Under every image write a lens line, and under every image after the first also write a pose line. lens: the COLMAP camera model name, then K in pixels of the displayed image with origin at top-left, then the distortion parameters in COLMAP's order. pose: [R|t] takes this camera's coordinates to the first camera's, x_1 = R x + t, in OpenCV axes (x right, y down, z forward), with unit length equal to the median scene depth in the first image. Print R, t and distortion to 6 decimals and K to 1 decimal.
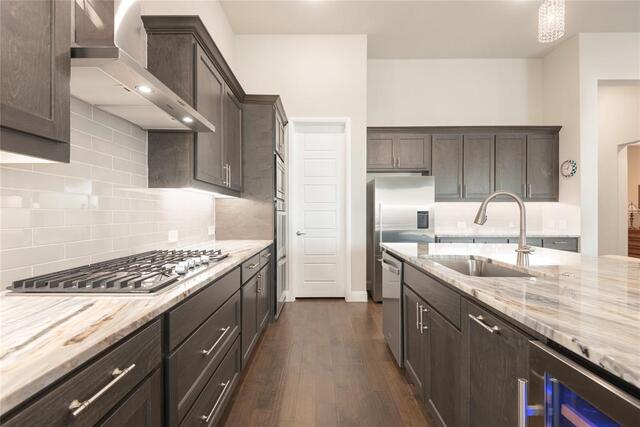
lens RADIAL K [[287.6, 0, 318.8], [0, 287.6, 212.4], [0, 0, 1]] dist [0.031155, -0.021503]
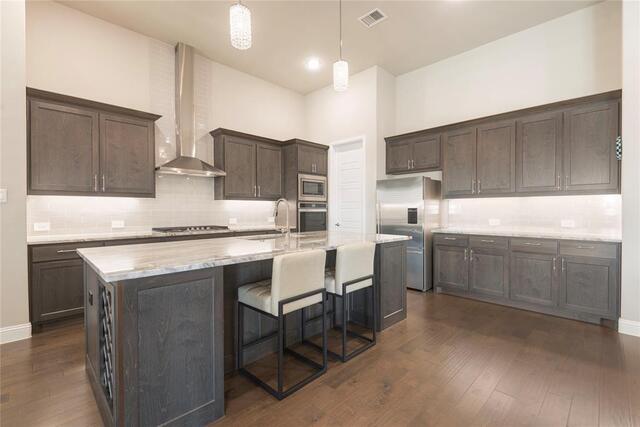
lens RADIAL K [[287.6, 0, 318.8], [0, 287.6, 212.4], [0, 0, 1]] dist [0.031155, -0.021503]
pose [[0.708073, 0.003339, -0.706131, 0.874162], [0.005047, 0.999939, 0.009789, -0.000464], [0.706121, -0.010495, 0.708013, -0.050960]]
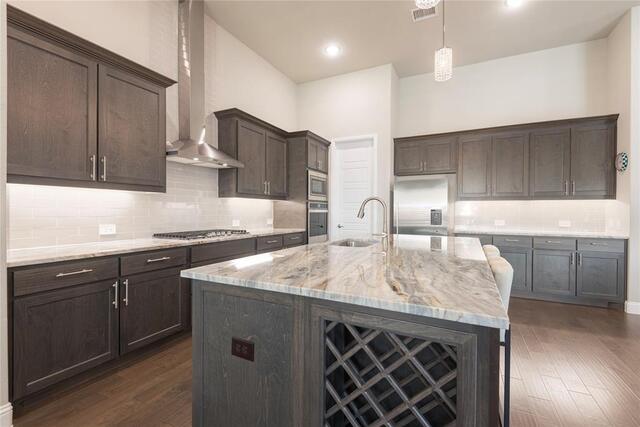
lens RADIAL K [[287.6, 0, 318.8], [0, 287.6, 212.4], [0, 0, 1]] dist [0.031155, -0.021503]
pose [[0.893996, 0.005043, -0.448046, 0.446262], [-0.001894, 0.999970, 0.007476, -0.000142], [0.448070, -0.005835, 0.893979, -0.220903]]
